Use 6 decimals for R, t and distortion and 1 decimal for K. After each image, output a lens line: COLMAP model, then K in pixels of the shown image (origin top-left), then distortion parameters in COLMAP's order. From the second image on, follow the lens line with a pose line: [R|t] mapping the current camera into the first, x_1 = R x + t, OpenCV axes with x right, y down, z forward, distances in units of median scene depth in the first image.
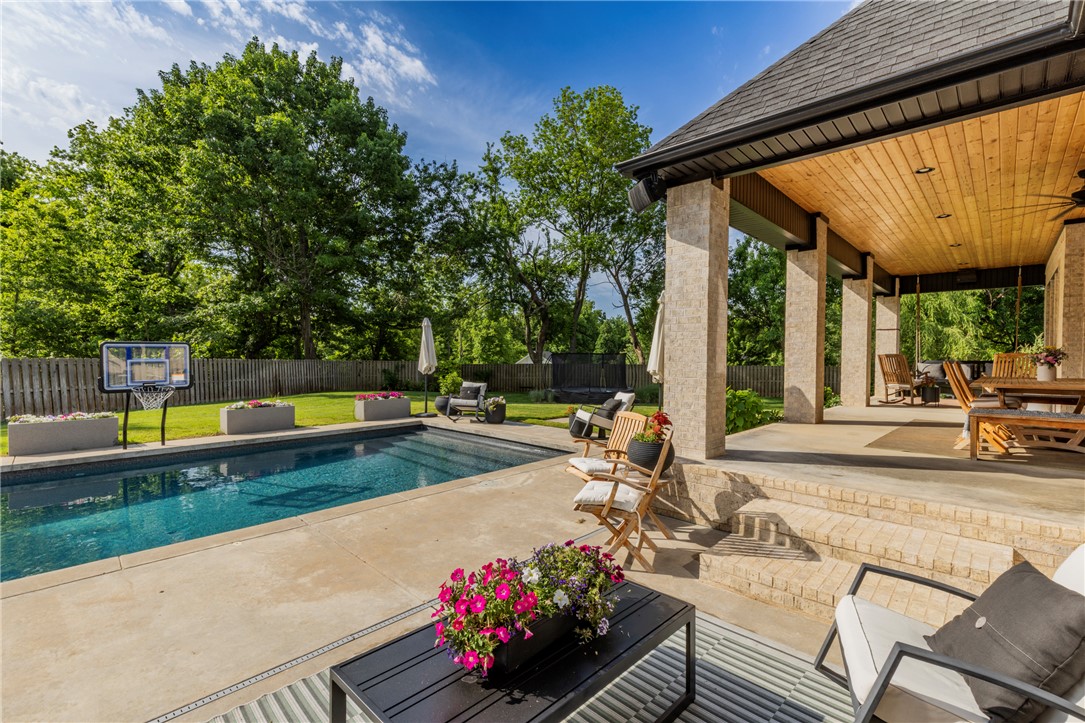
lens RADIAL K [[489.6, 0, 547.0], [0, 489.6, 362.7], [0, 0, 1]] dist [0.001605, -0.000346]
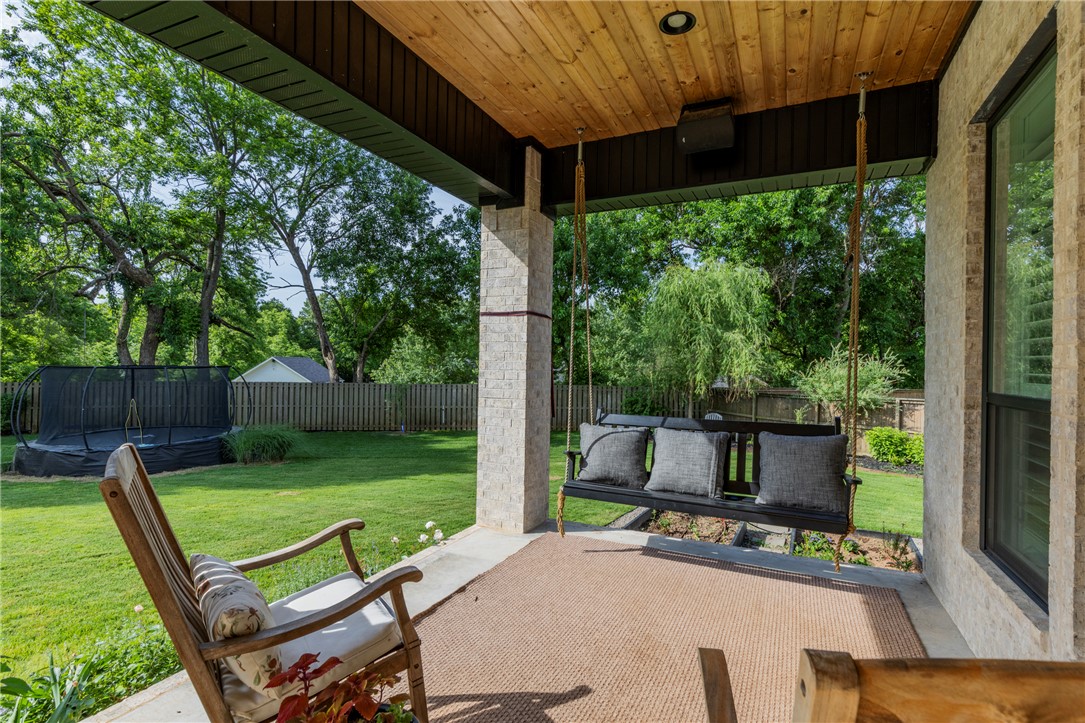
lens RADIAL K [[489.6, 0, 547.0], [0, 489.6, 362.7], [0, 0, 1]] dist [0.001605, -0.000346]
pose [[0.958116, 0.008014, 0.286268, 0.377509], [-0.005226, 0.999931, -0.010502, -0.020308], [-0.286333, 0.008566, 0.958092, 0.415273]]
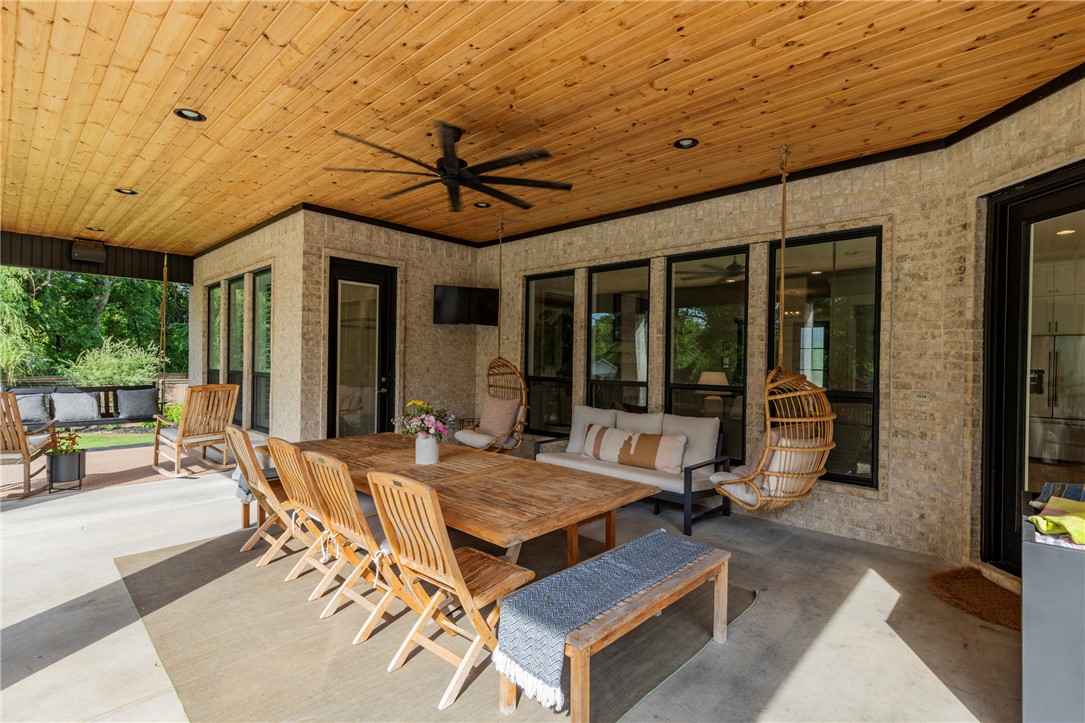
lens RADIAL K [[498.9, 0, 561.0], [0, 498.9, 356.9], [0, 0, 1]] dist [-0.001132, -0.000237]
pose [[-0.038021, -0.003731, 0.999270, 0.115509], [0.000222, 0.999993, 0.003742, -0.025412], [-0.999277, 0.000364, -0.038020, 0.239280]]
